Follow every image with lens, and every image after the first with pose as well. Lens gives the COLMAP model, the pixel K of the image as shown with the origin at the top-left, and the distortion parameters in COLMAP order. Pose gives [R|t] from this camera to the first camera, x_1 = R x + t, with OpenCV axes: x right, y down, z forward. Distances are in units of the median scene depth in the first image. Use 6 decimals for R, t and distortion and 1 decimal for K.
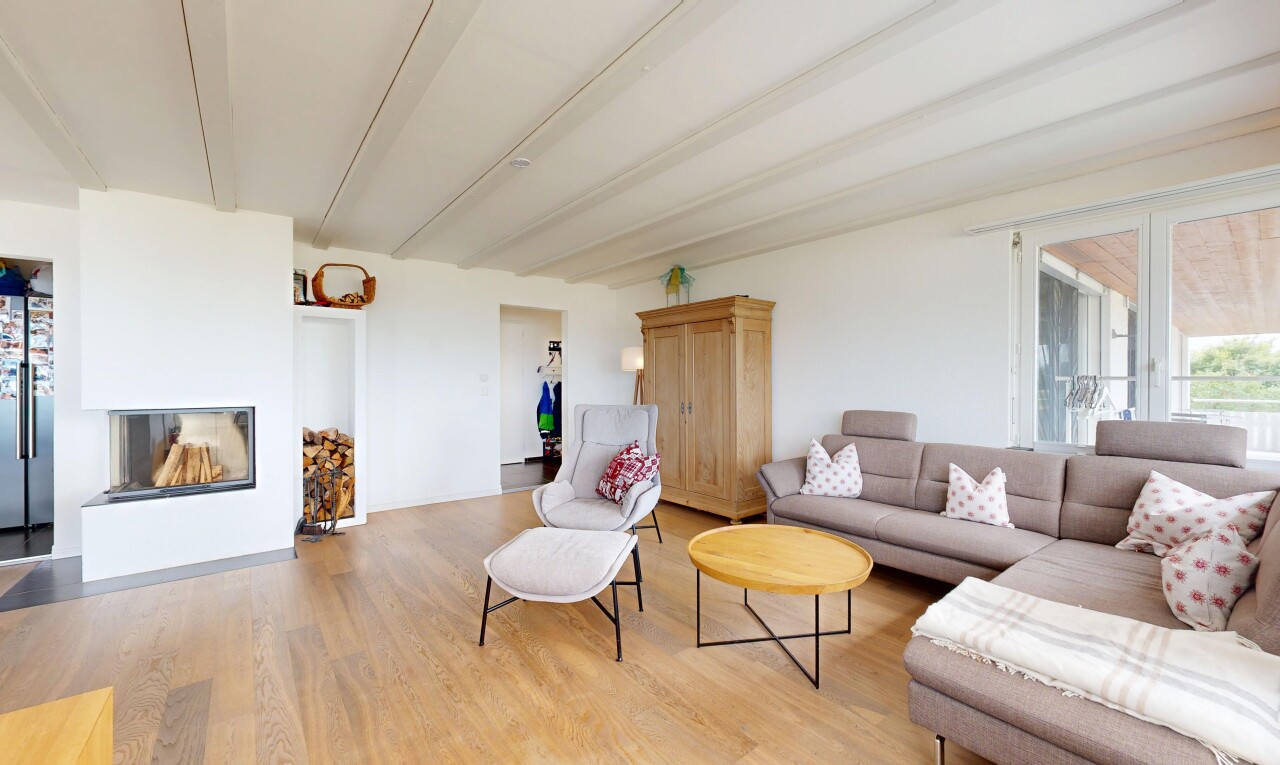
lens RADIAL K [[502.3, 0, 642.0], [0, 502.3, 383.9], [0, 0, 1]] dist [-0.001039, 0.000064]
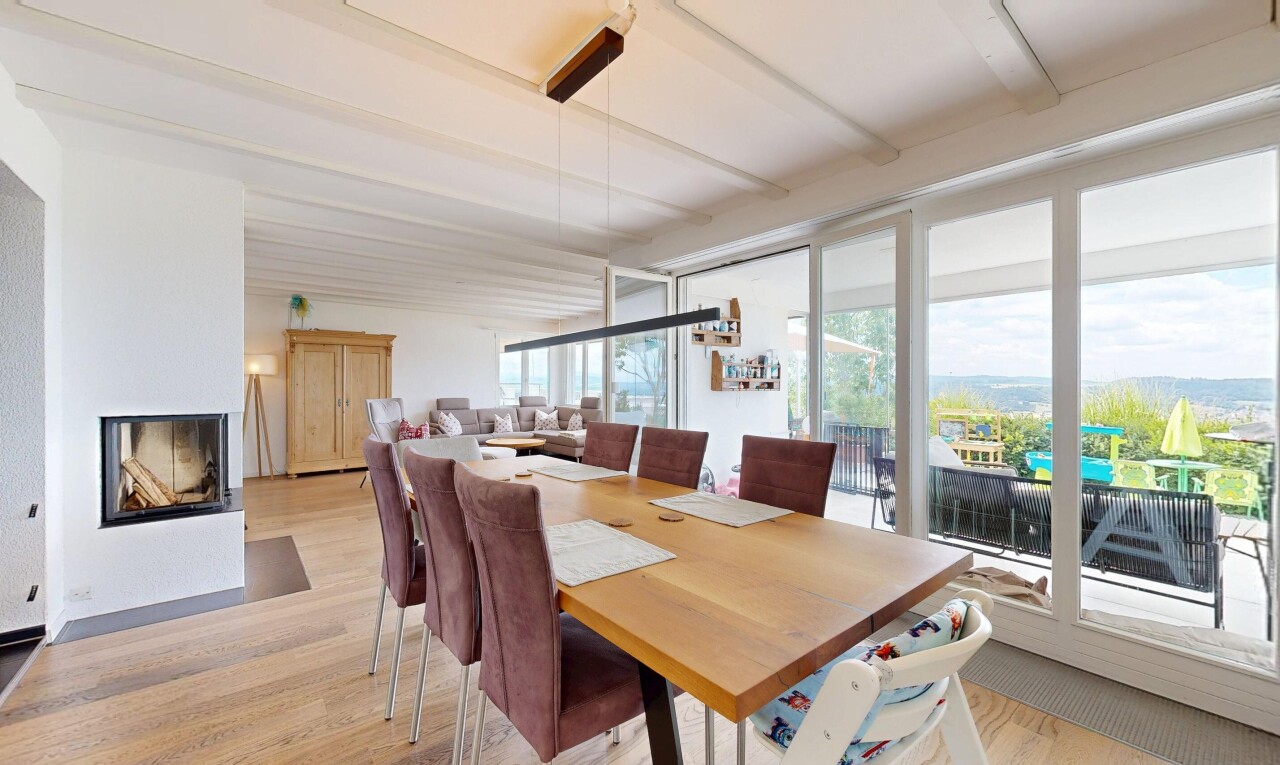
lens RADIAL K [[502.3, 0, 643.7], [0, 502.3, 385.0], [0, 0, 1]] dist [-0.001039, 0.000064]
pose [[-0.022367, 0.002496, 0.999747, -1.532976], [0.002812, 0.999993, -0.002434, 0.003346], [-0.999746, 0.002757, -0.022374, 0.168961]]
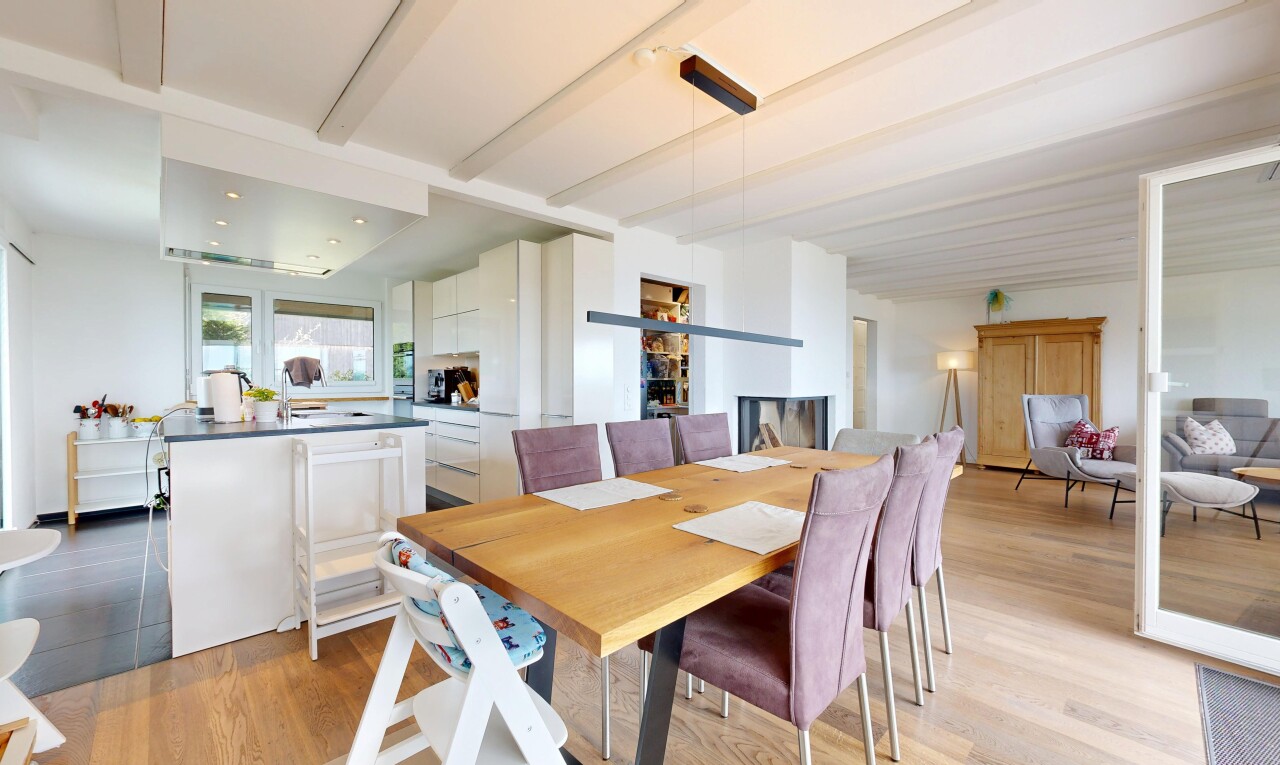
lens RADIAL K [[502.3, 0, 637.8], [0, 502.3, 380.5], [0, 0, 1]] dist [-0.001039, 0.000064]
pose [[0.995387, 0.002544, 0.095911, -1.211129], [-0.002389, 0.999996, -0.001727, 0.006983], [-0.095915, 0.001490, 0.995388, -0.264972]]
